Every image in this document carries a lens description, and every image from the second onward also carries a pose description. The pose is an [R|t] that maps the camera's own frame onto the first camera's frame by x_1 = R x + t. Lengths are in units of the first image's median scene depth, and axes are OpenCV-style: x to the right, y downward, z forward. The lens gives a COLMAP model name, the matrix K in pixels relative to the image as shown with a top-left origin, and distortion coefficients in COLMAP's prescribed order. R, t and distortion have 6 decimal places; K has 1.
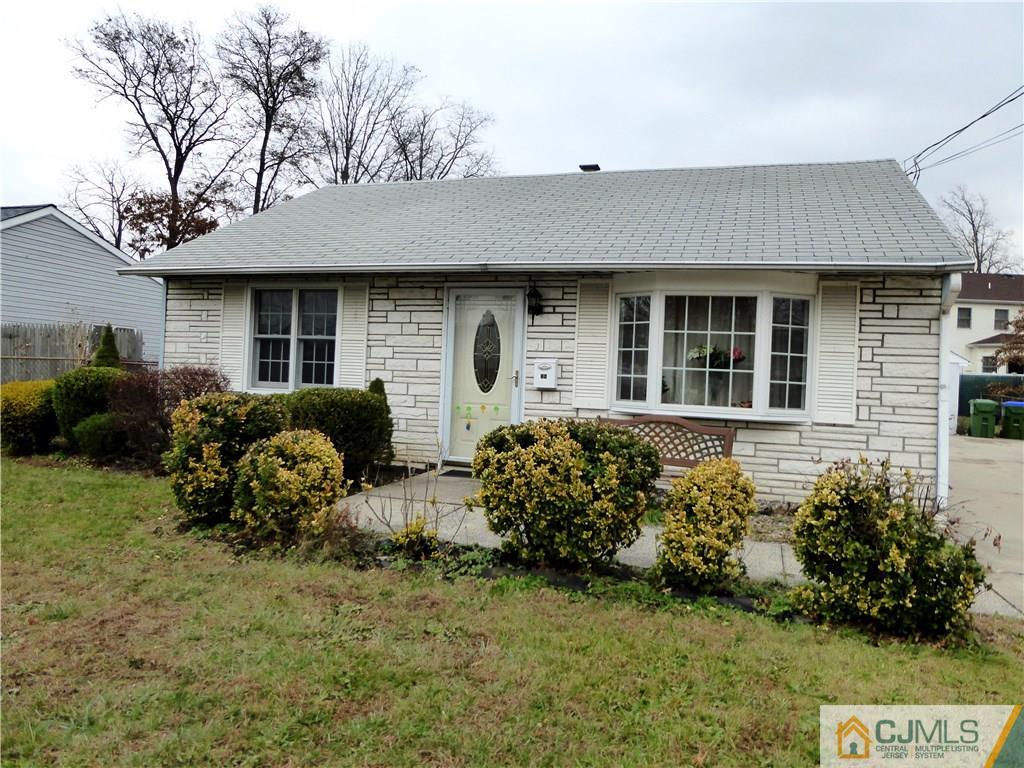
lens RADIAL K [[729.0, 0, 509.6], [0, 729.0, 381.4], [0, 0, 1]] dist [-0.031169, 0.005811]
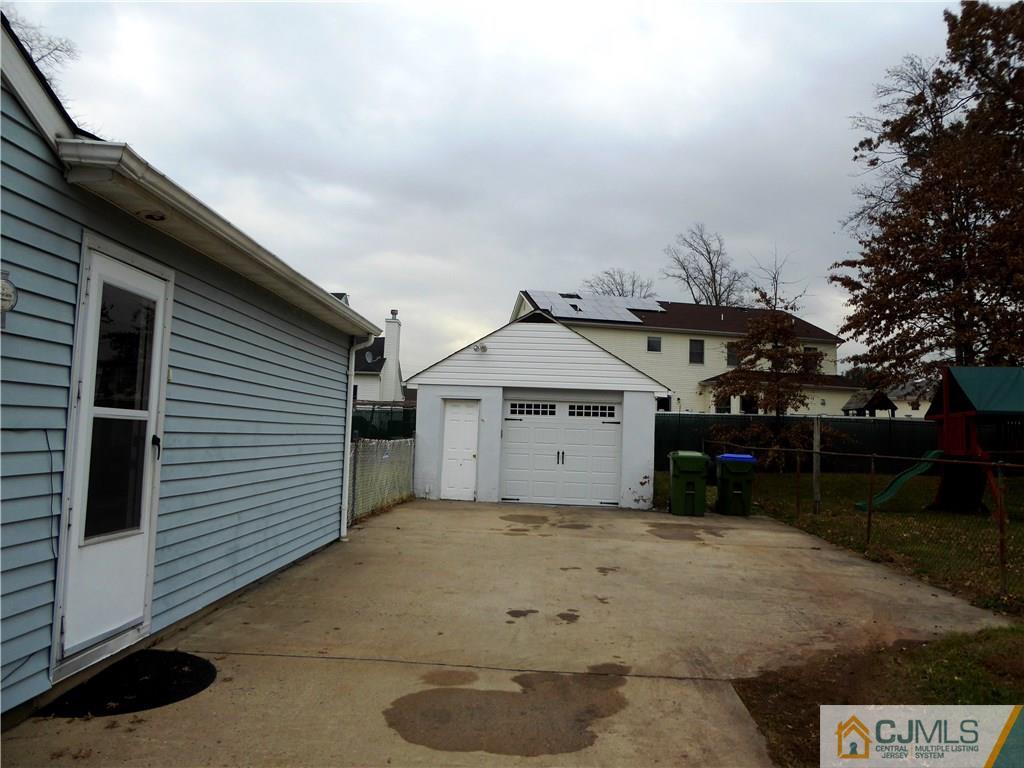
lens RADIAL K [[729.0, 0, 509.7], [0, 729.0, 388.6], [0, 0, 1]] dist [-0.031169, 0.005811]
pose [[0.959760, 0.005096, 0.280775, 0.911655], [0.010310, 0.998522, -0.053364, 0.010828], [-0.280632, 0.054112, 0.958289, 1.207801]]
